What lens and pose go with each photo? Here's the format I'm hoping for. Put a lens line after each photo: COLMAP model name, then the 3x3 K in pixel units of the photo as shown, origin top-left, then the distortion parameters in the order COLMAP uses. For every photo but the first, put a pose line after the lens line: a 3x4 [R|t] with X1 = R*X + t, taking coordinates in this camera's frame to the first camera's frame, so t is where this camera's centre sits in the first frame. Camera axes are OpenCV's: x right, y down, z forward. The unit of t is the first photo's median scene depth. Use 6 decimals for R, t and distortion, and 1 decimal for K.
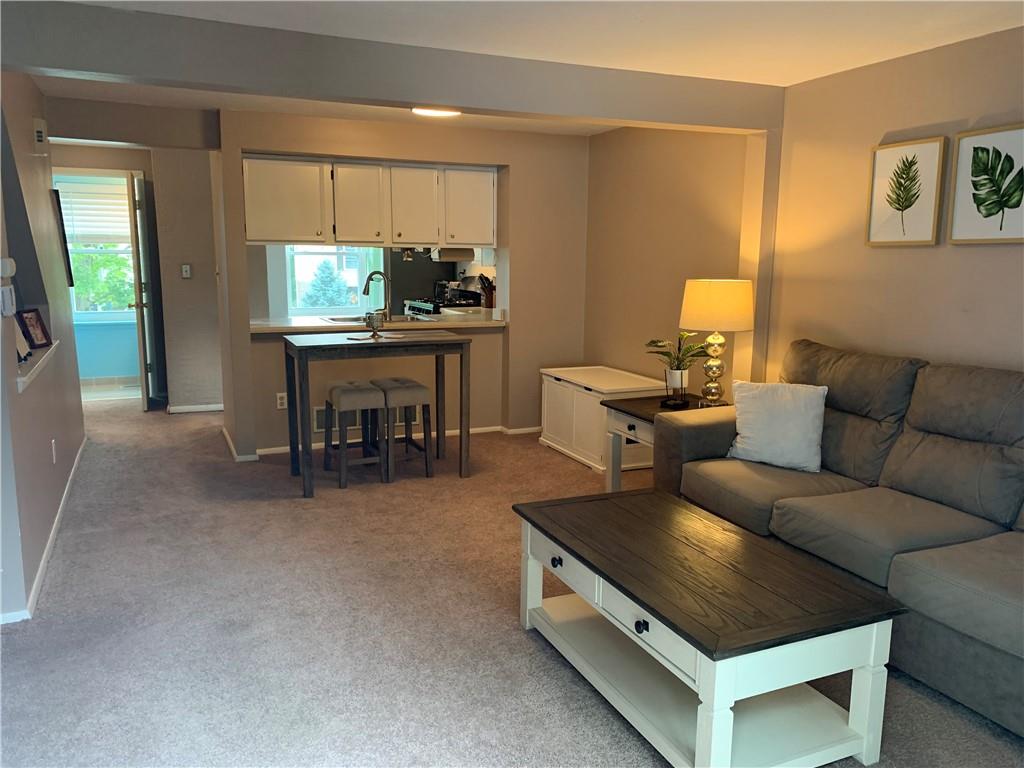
lens RADIAL K [[777.7, 0, 512.0], [0, 777.7, 384.0], [0, 0, 1]] dist [0.070376, -0.122728]
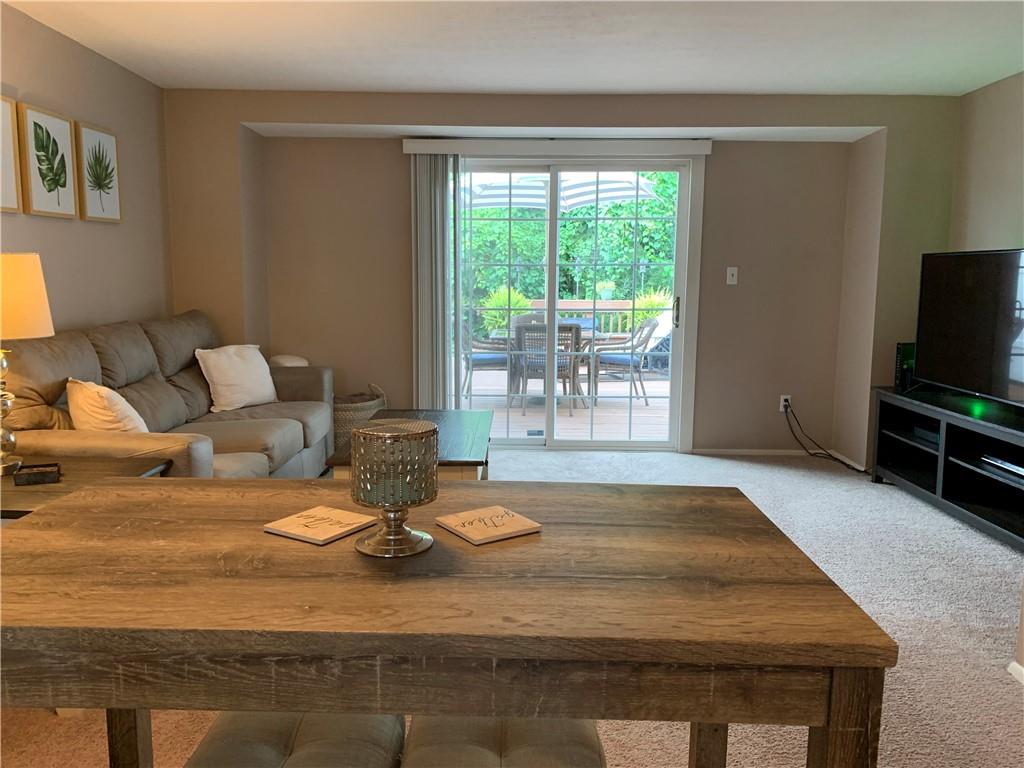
lens RADIAL K [[780.8, 0, 510.0], [0, 780.8, 381.9], [0, 0, 1]] dist [0.070313, -0.121314]
pose [[-0.906337, -0.072551, 0.416280, -0.326768], [0.054867, 0.956604, 0.286179, -0.176660], [-0.418978, 0.282214, -0.863025, 1.292640]]
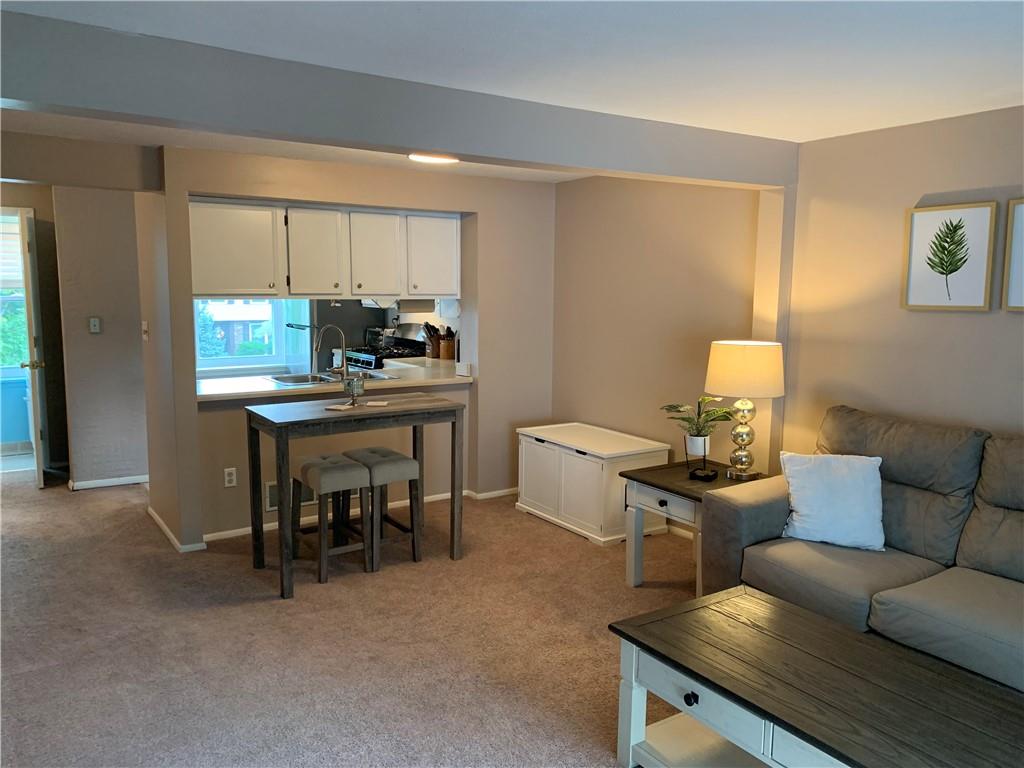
lens RADIAL K [[785.0, 0, 513.3], [0, 785.0, 379.9], [0, 0, 1]] dist [0.019198, -0.006677]
pose [[0.985999, -0.021152, 0.165407, -0.163638], [0.028279, 0.998765, -0.040850, -0.054033], [-0.164338, 0.044956, 0.985379, 0.106073]]
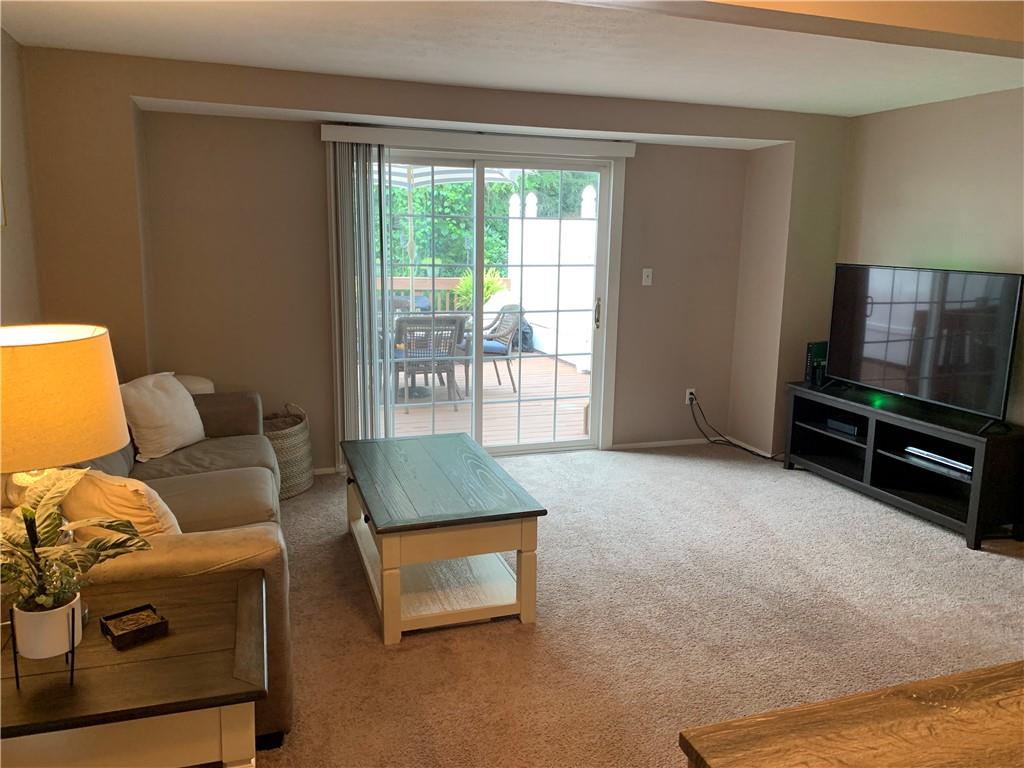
lens RADIAL K [[777.7, 0, 512.0], [0, 777.7, 384.0], [0, 0, 1]] dist [0.070376, -0.122728]
pose [[-0.995132, -0.045031, 0.087658, -0.020465], [-0.011330, 0.935876, 0.352147, -0.242764], [-0.097895, 0.349439, -0.931831, 1.292469]]
